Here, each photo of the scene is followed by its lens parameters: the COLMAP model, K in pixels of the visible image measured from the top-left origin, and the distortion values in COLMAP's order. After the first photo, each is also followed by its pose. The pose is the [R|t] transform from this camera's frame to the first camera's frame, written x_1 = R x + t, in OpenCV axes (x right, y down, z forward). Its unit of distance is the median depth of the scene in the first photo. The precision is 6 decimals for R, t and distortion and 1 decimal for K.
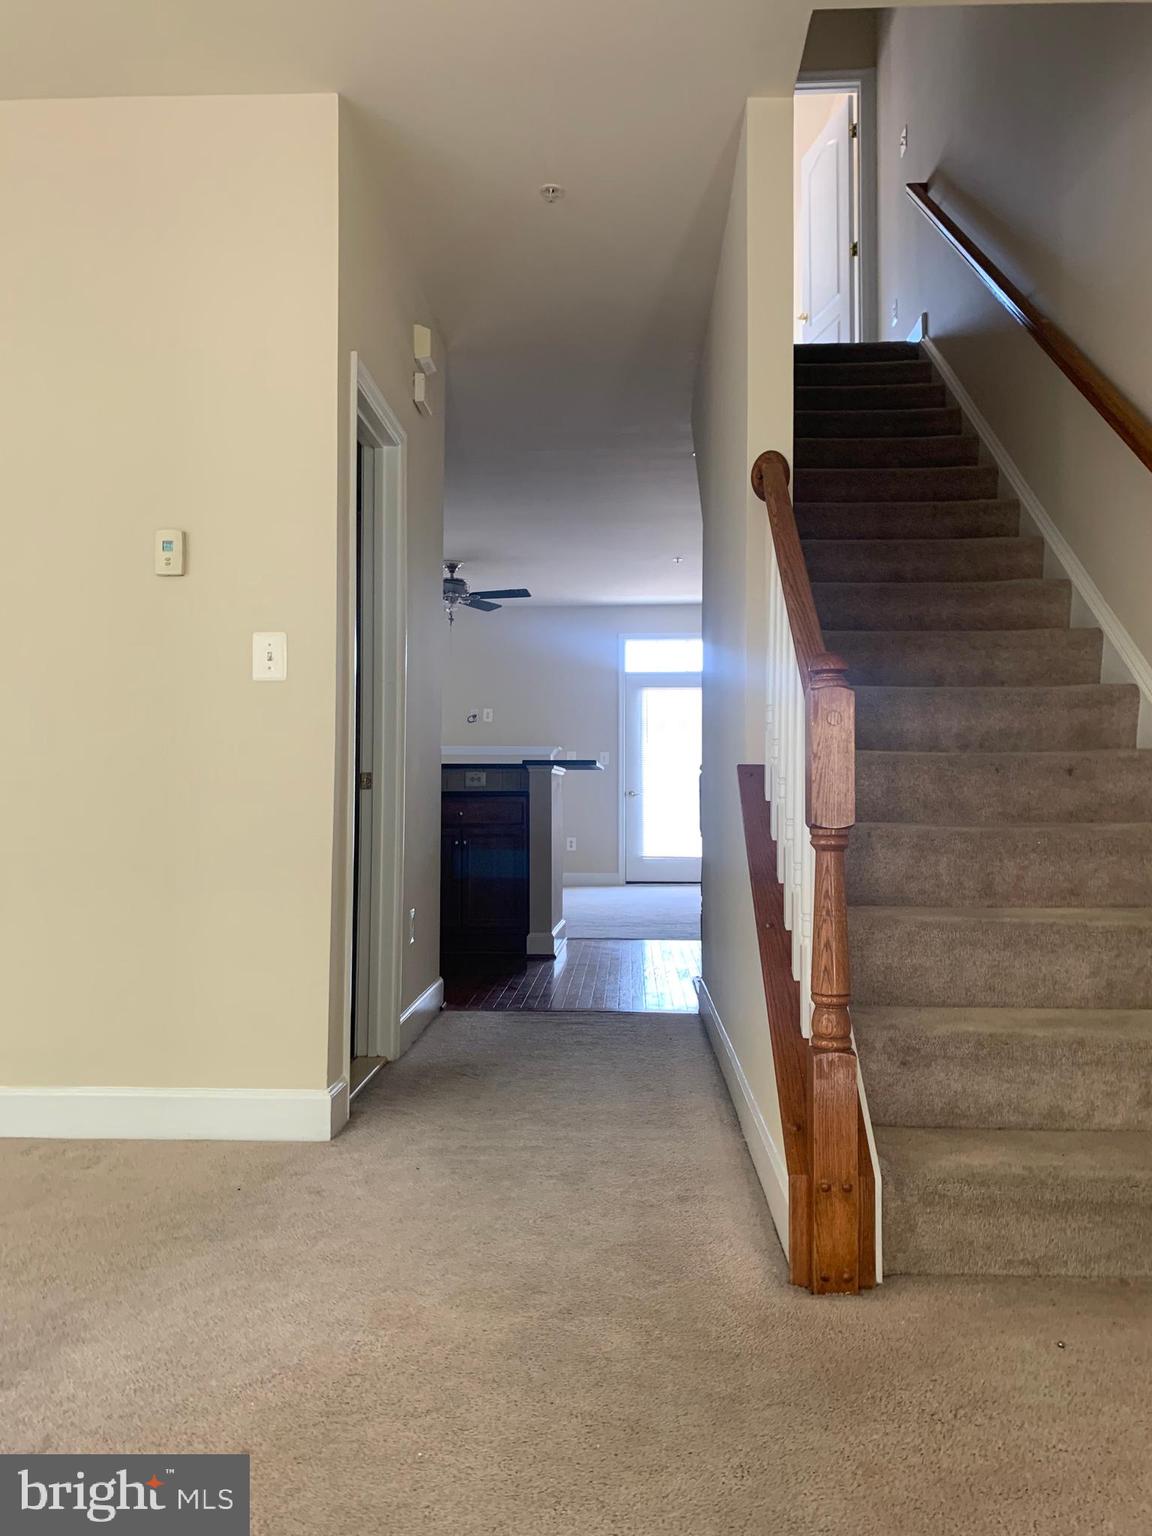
lens RADIAL K [[1192.2, 0, 567.2], [0, 1192.2, 773.3], [0, 0, 1]] dist [0.037622, -0.049868]
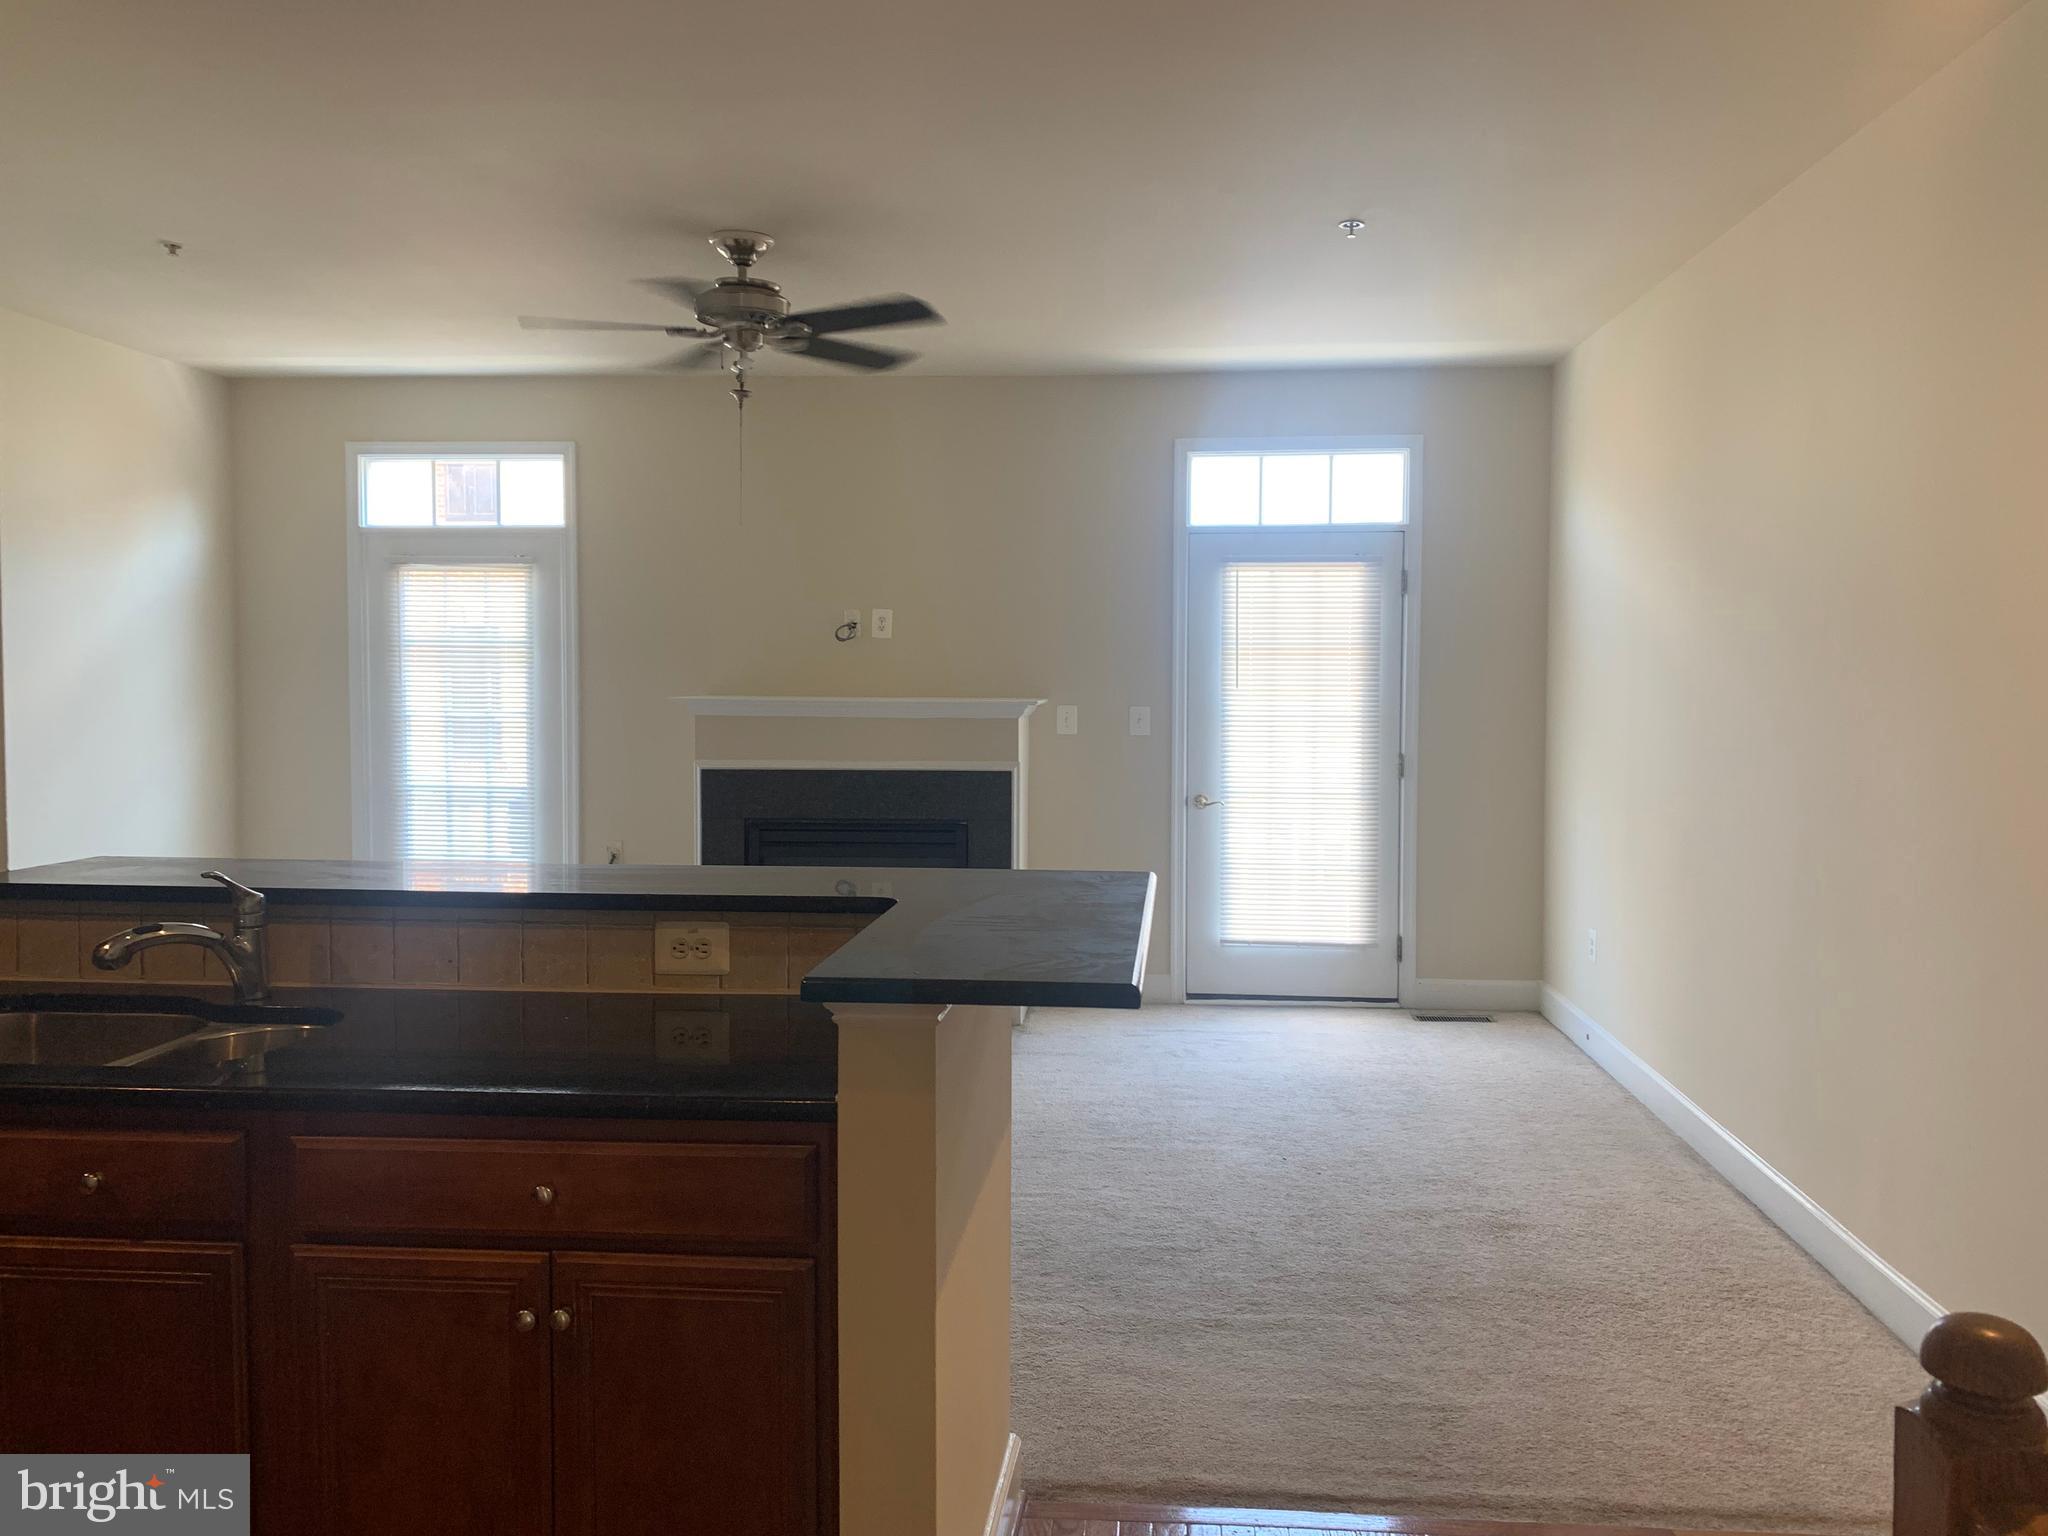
lens RADIAL K [[1589.6, 0, 1024.0], [0, 1589.6, 768.0], [0, 0, 1]] dist [0.037622, -0.049868]
pose [[0.999504, 0.001920, -0.031430, 0.007603], [0.000415, 0.997249, 0.074130, -0.047849], [0.031486, -0.074106, 0.996753, 0.490814]]
